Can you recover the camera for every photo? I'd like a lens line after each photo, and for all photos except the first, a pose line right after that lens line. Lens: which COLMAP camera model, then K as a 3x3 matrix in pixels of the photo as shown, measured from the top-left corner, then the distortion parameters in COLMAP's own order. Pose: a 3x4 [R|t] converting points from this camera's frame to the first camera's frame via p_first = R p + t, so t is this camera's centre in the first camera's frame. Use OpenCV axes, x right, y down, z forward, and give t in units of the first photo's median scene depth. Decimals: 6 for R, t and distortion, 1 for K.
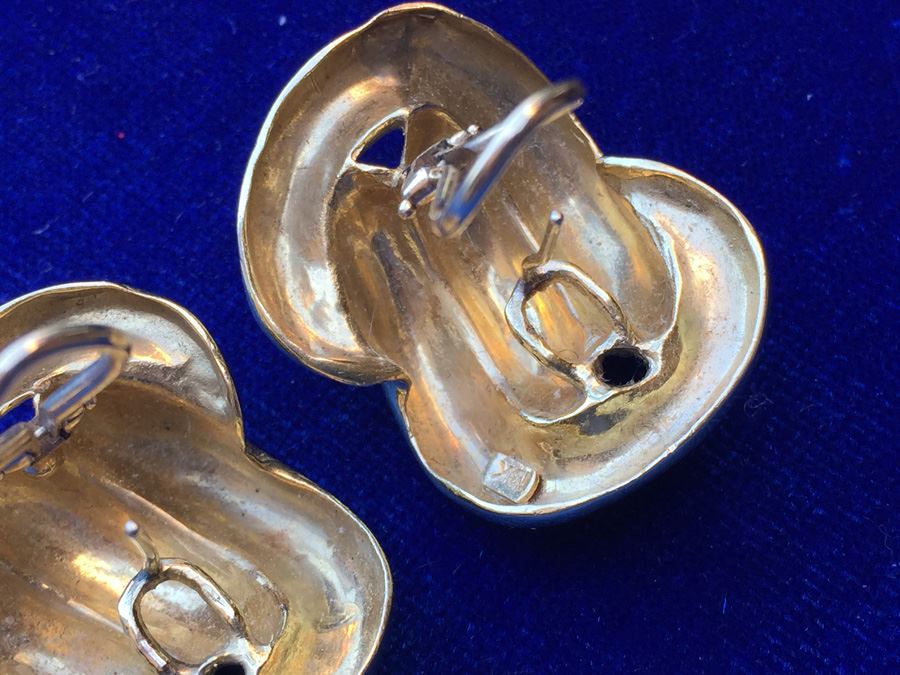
lens RADIAL K [[1438.6, 0, 450.0], [0, 1438.6, 337.5], [0, 0, 1]] dist [0.049980, 0.041142]
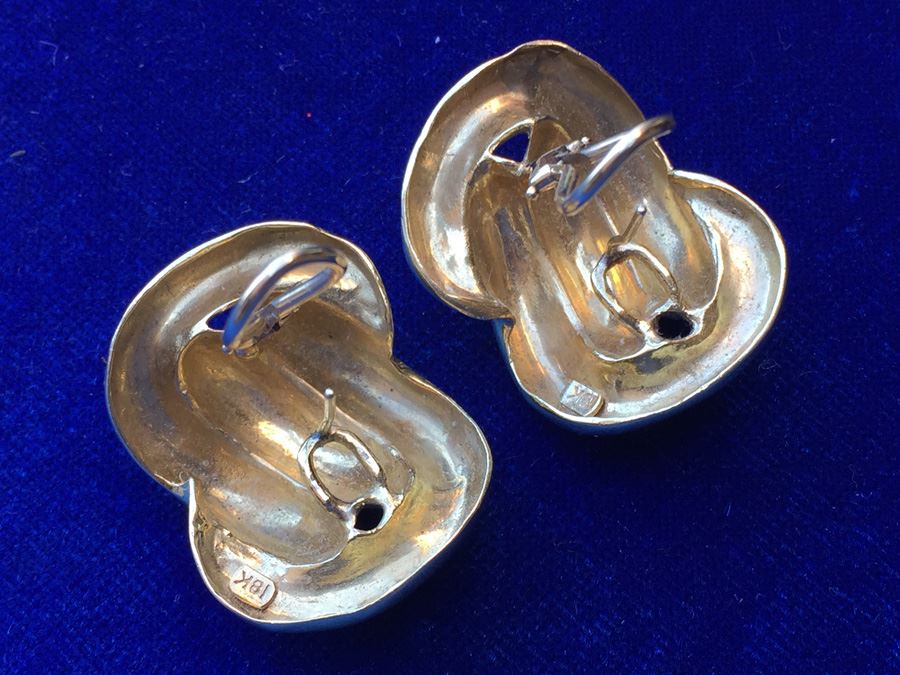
lens RADIAL K [[1452.7, 0, 458.8], [0, 1452.7, 339.8], [0, 0, 1]] dist [0.068527, -0.014423]
pose [[0.994455, 0.105144, 0.002029, -0.080388], [-0.105155, 0.994435, 0.006511, 0.044834], [-0.001334, -0.006688, 0.999977, -0.361460]]
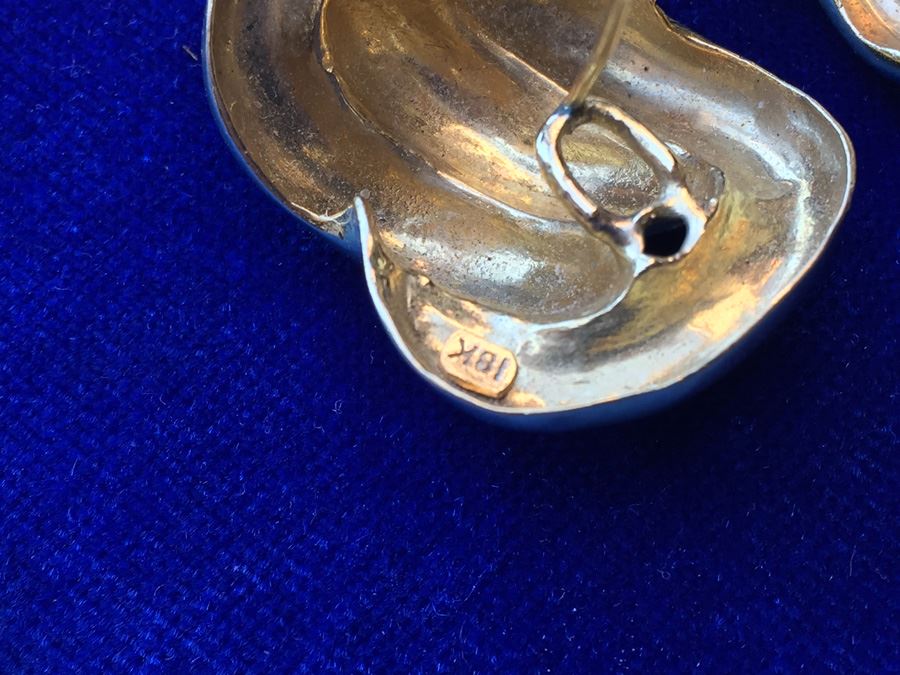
lens RADIAL K [[1438.6, 0, 450.0], [0, 1438.6, 337.5], [0, 0, 1]] dist [0.049980, 0.041142]
pose [[0.998793, 0.046457, 0.015949, -0.258479], [-0.046822, 0.998631, 0.023319, 0.252589], [-0.014844, -0.024038, 0.999601, 0.149446]]
